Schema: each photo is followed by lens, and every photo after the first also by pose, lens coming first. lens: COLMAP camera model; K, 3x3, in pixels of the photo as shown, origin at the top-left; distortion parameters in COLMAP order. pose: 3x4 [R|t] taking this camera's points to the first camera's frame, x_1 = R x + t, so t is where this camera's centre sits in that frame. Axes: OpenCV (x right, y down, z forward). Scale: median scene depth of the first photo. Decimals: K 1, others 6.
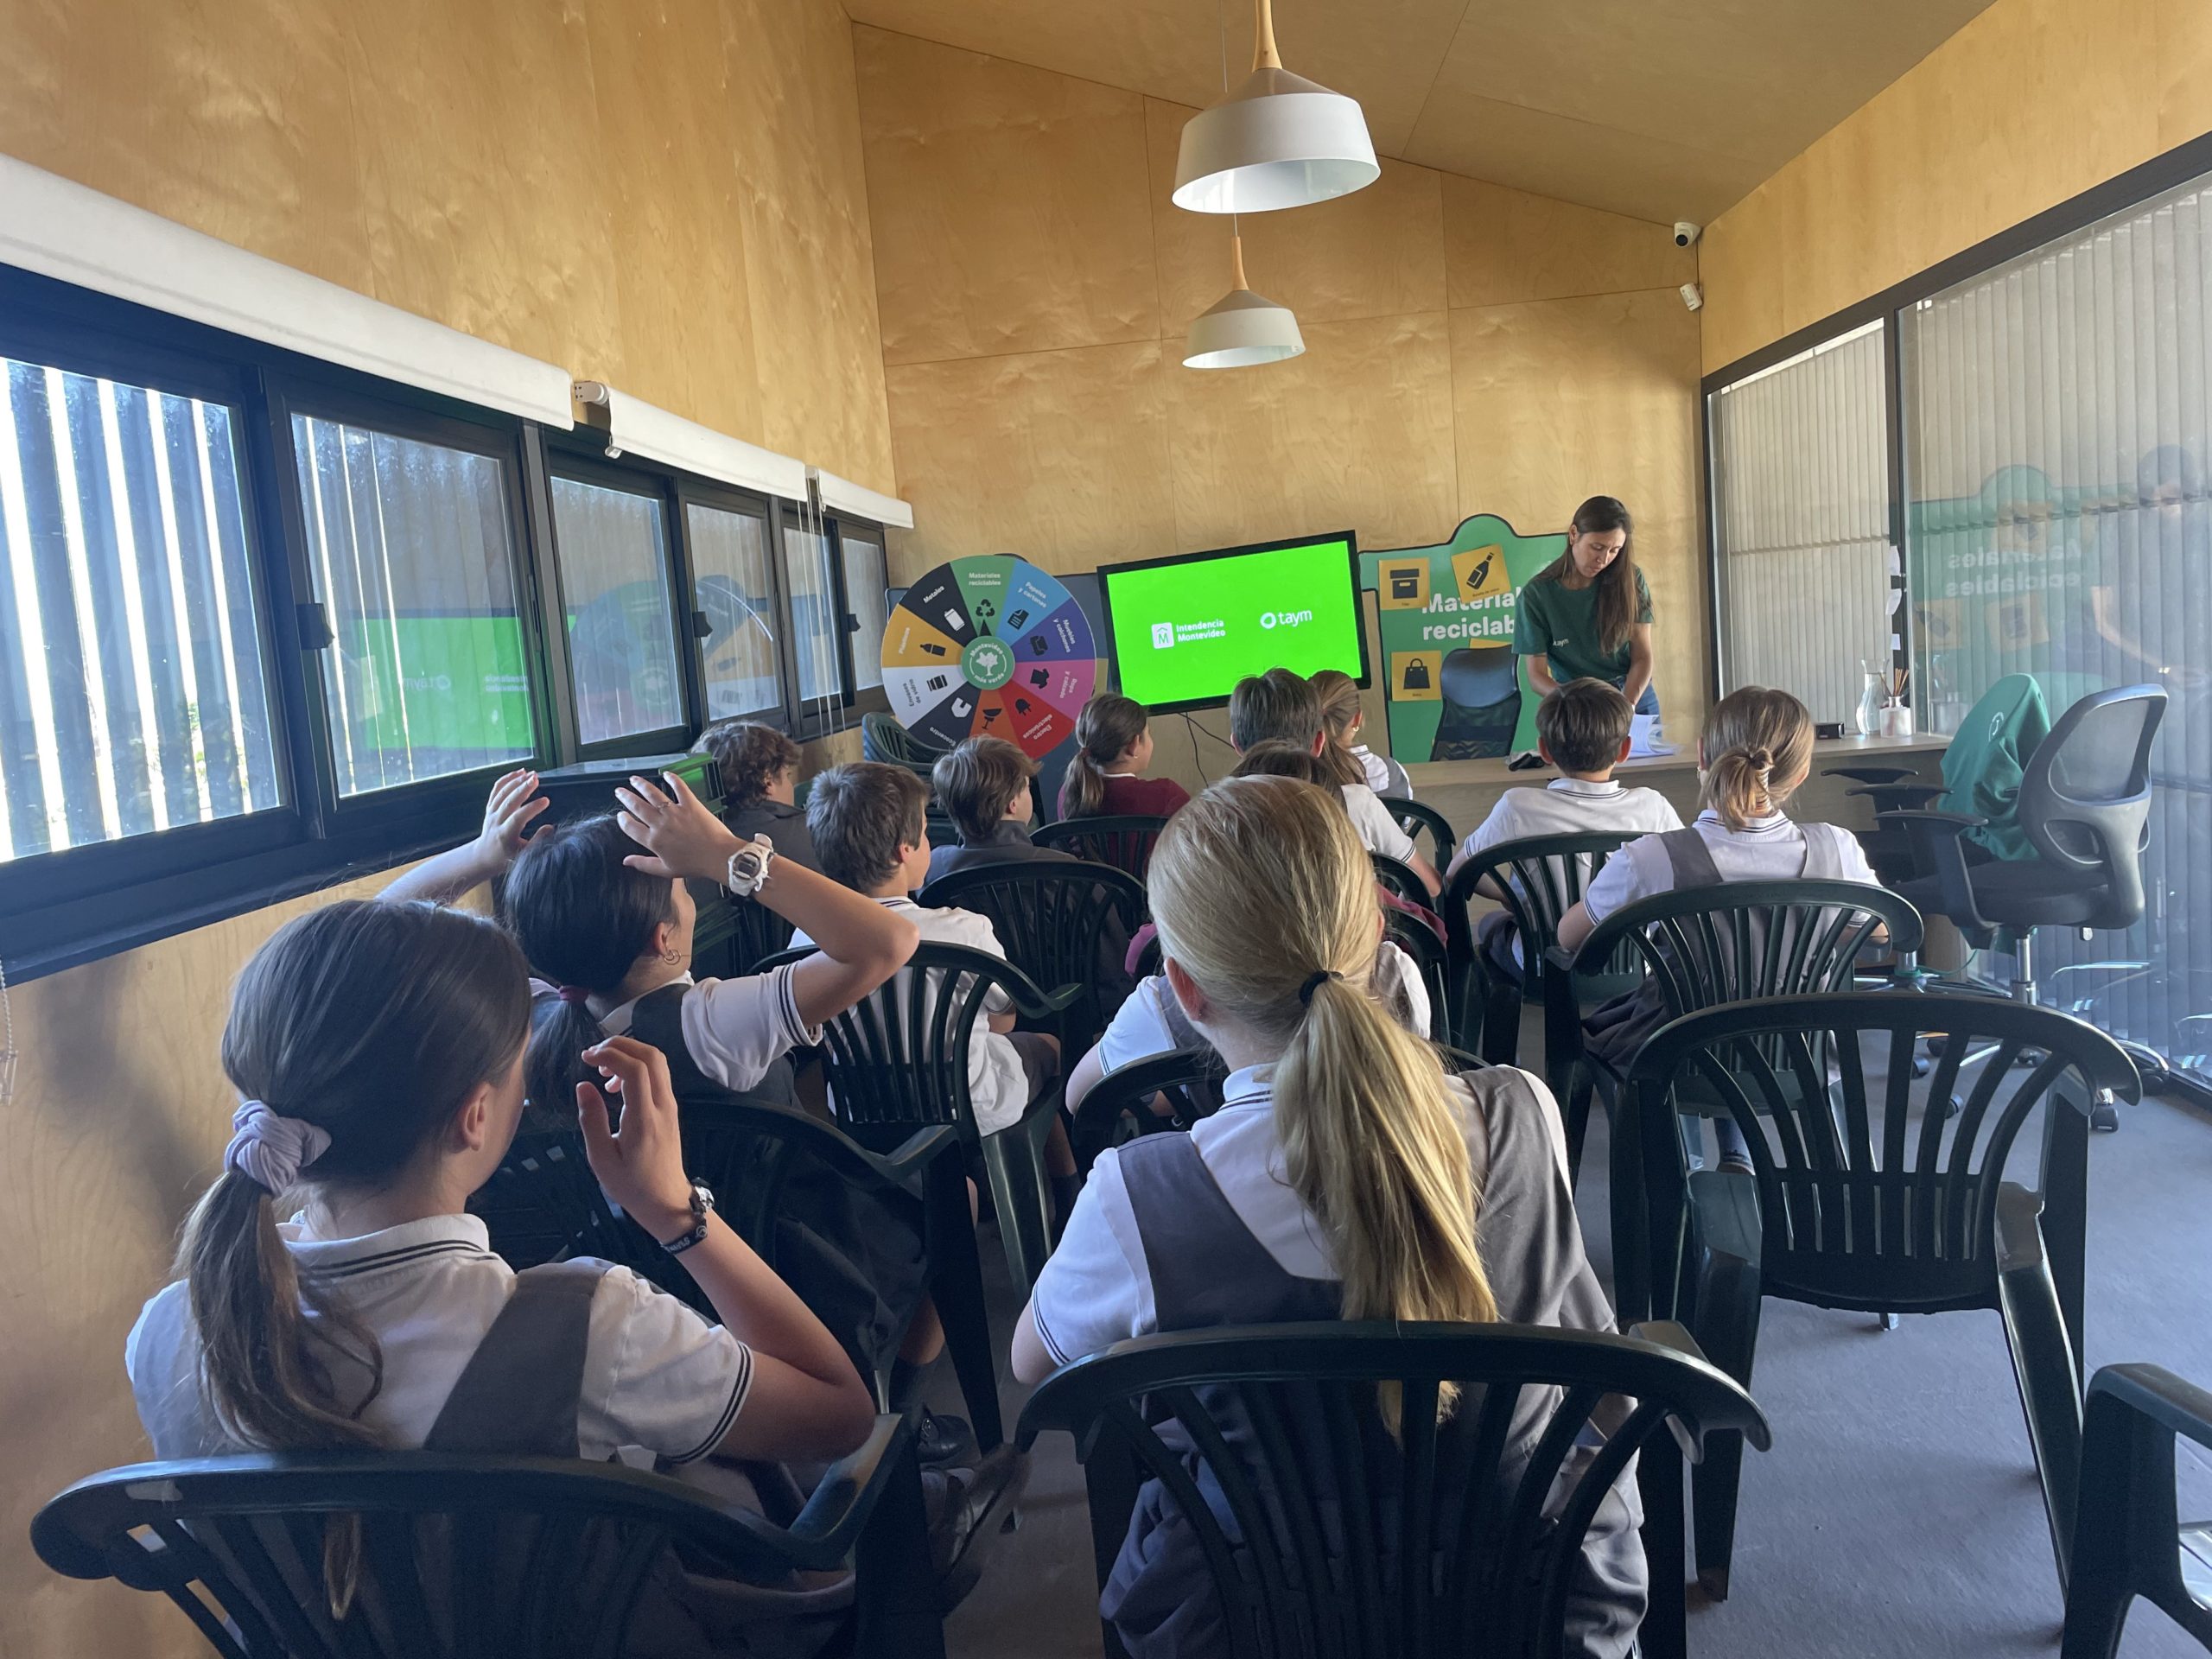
lens RADIAL K [[1672.7, 0, 1083.5], [0, 1672.7, 810.5], [0, 0, 1]] dist [0.077928, -0.099302]
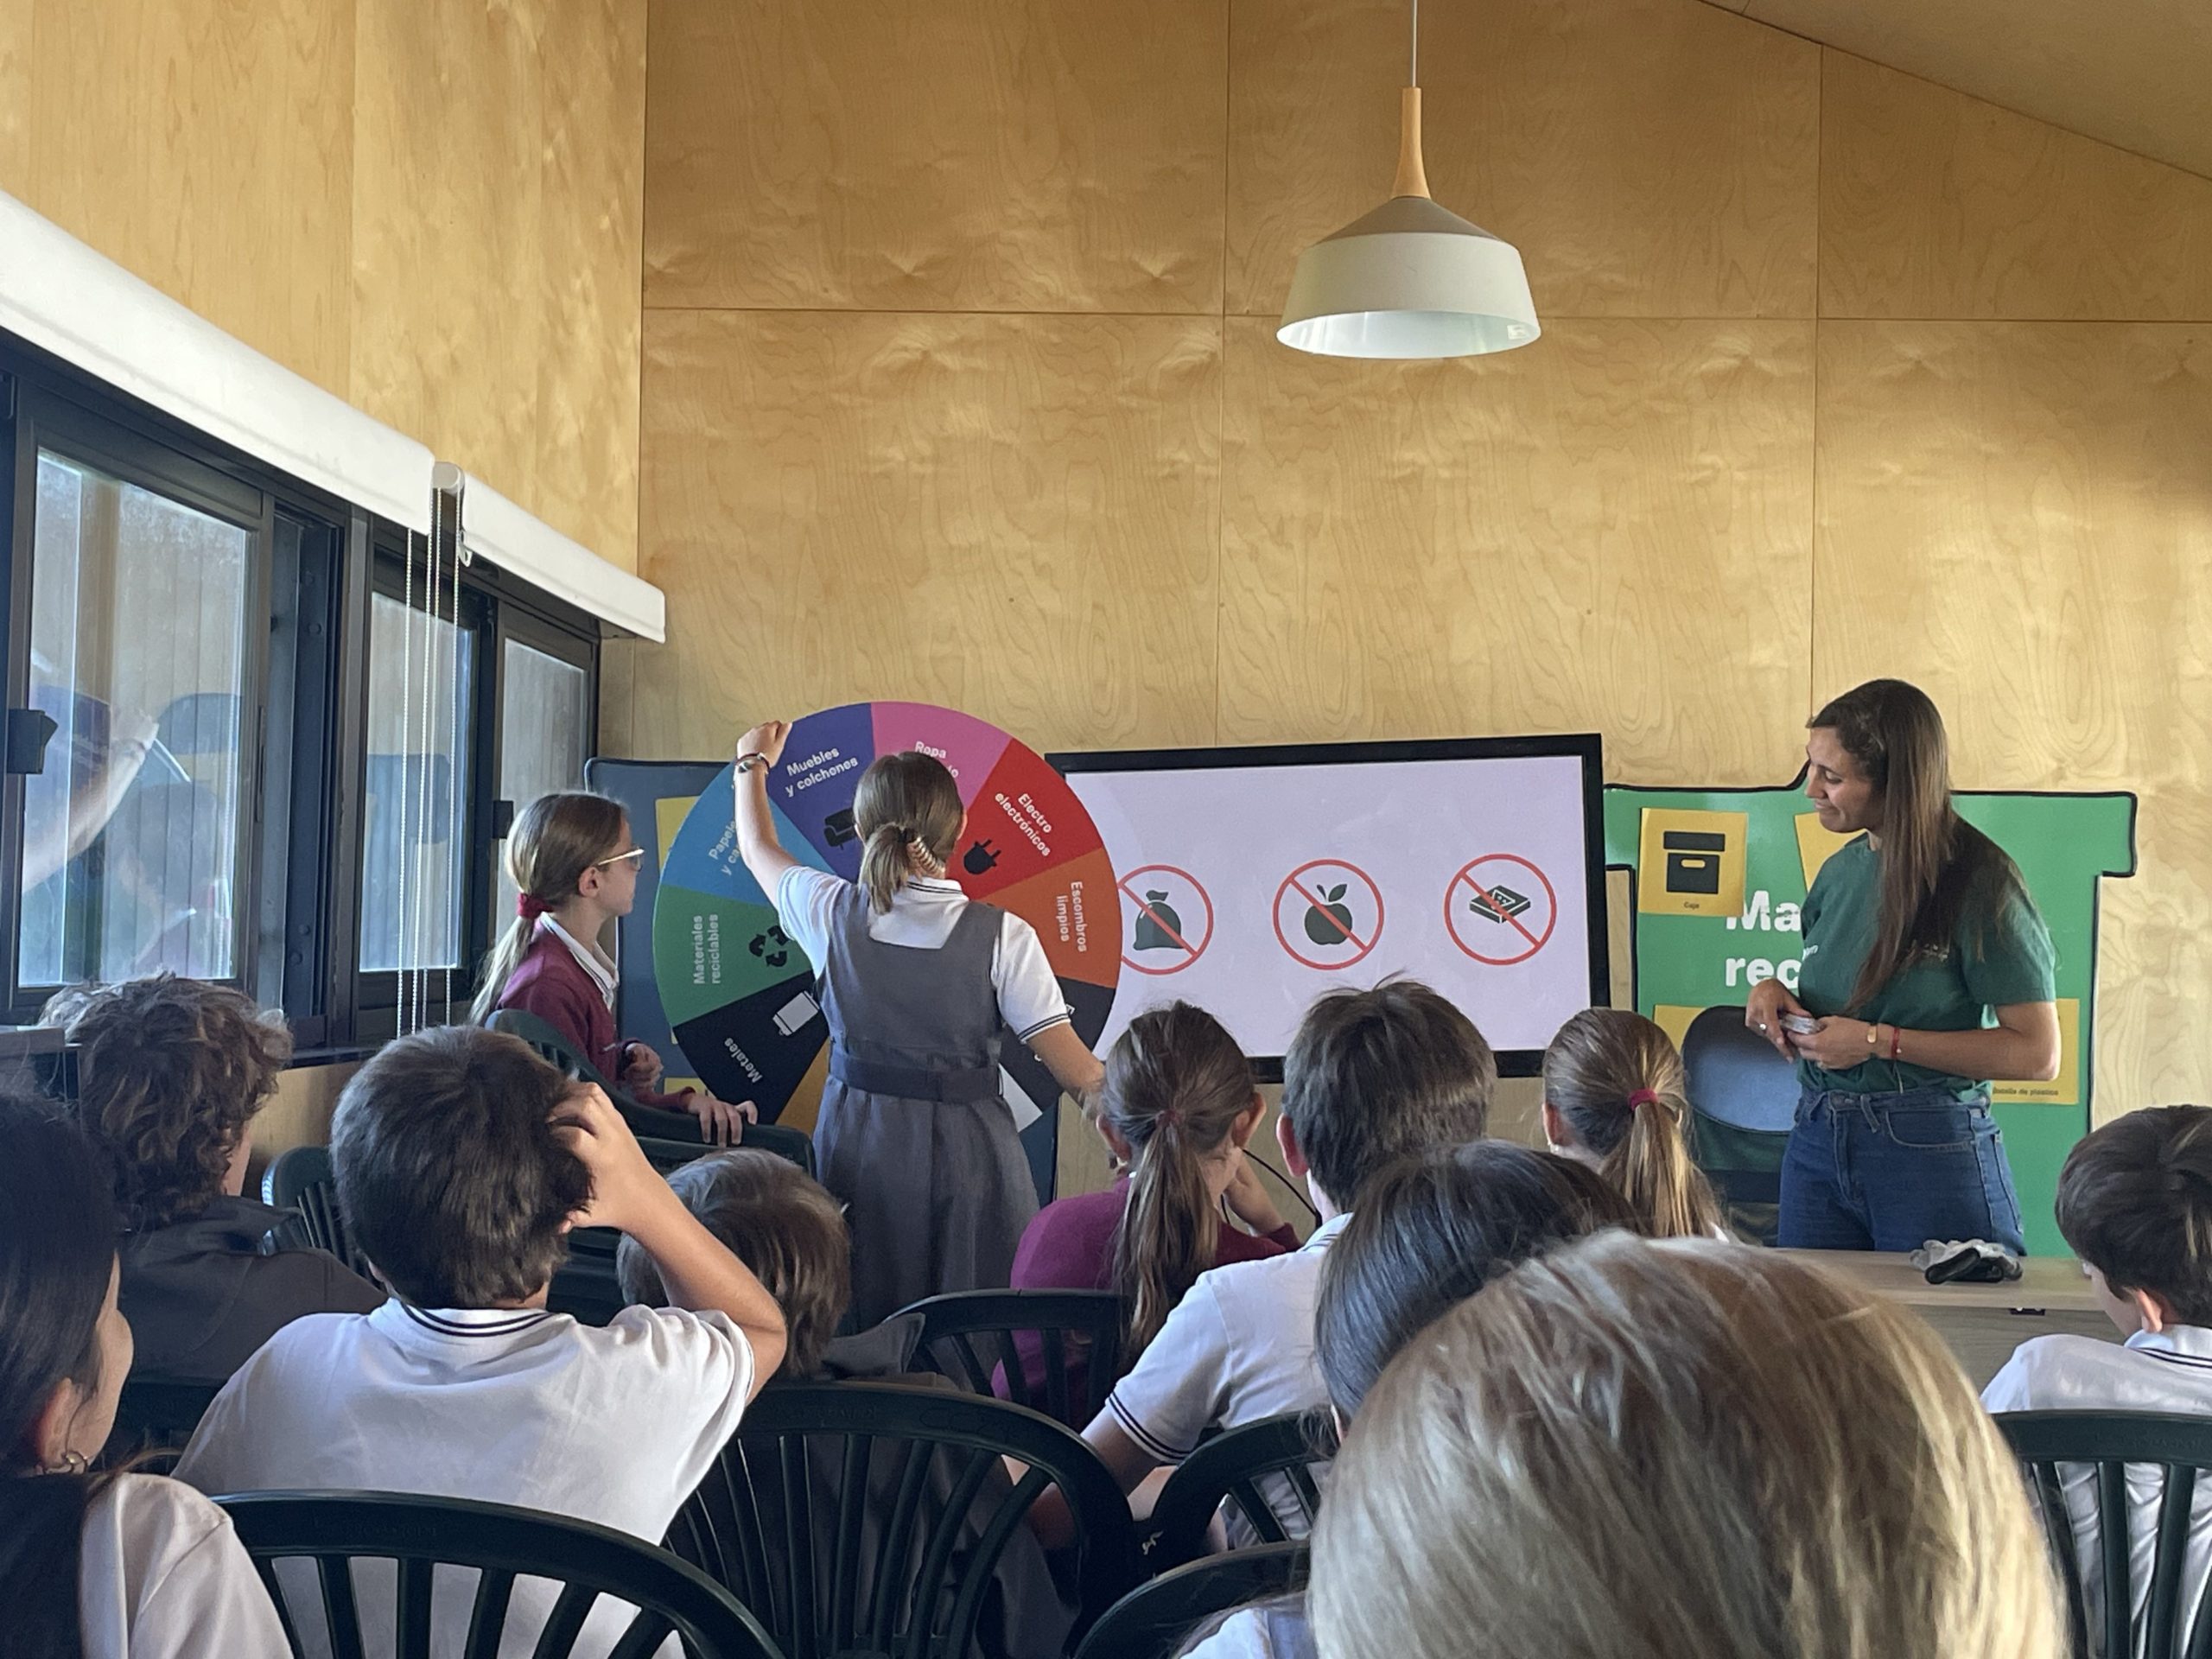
lens RADIAL K [[3292.0, 0, 1119.4], [0, 3292.0, 800.1], [0, 0, 1]] dist [0.171027, -0.570629]
pose [[0.994067, 0.103329, 0.033974, -0.001376], [-0.097057, 0.983636, -0.151793, 0.003549], [-0.049103, 0.147595, 0.987828, 0.086973]]
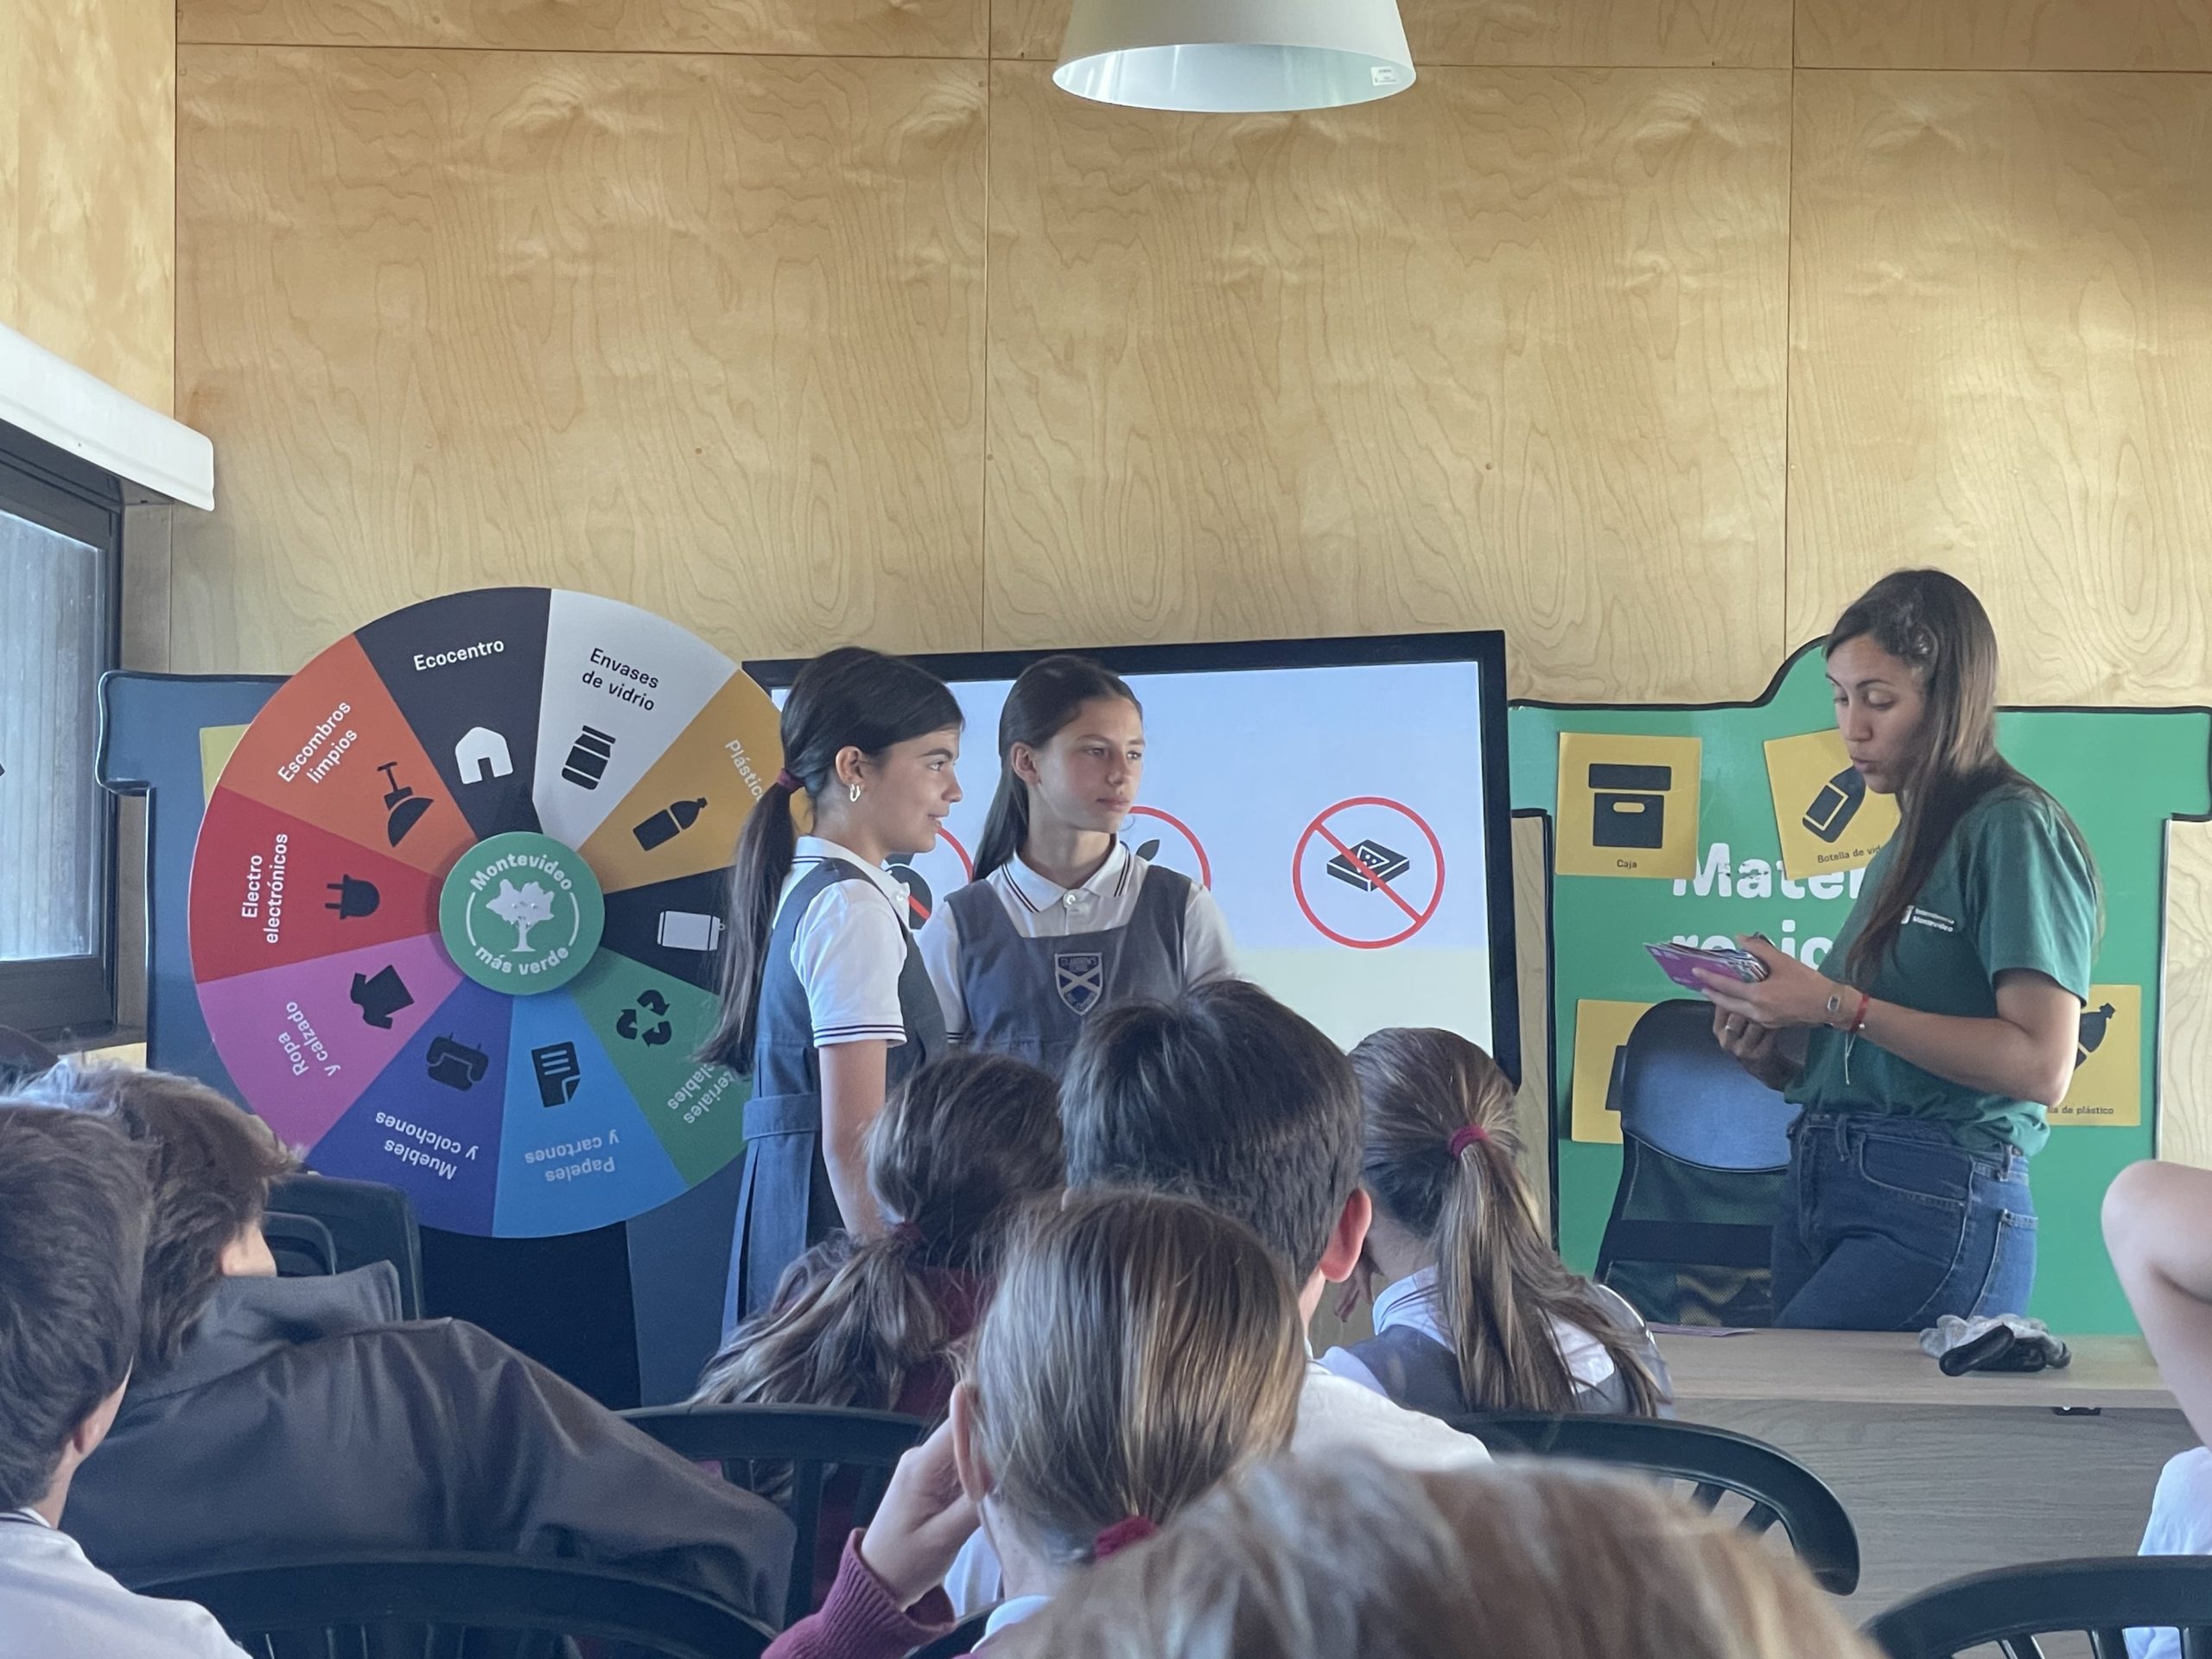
lens RADIAL K [[4383.6, 0, 1153.3], [0, 4383.6, 827.3], [0, 0, 1]] dist [0.108316, 0.203713]
pose [[0.990565, 0.095419, 0.098365, 0.005287], [-0.081618, 0.987360, -0.135866, 0.000290], [-0.110085, 0.126555, 0.985832, 0.112928]]
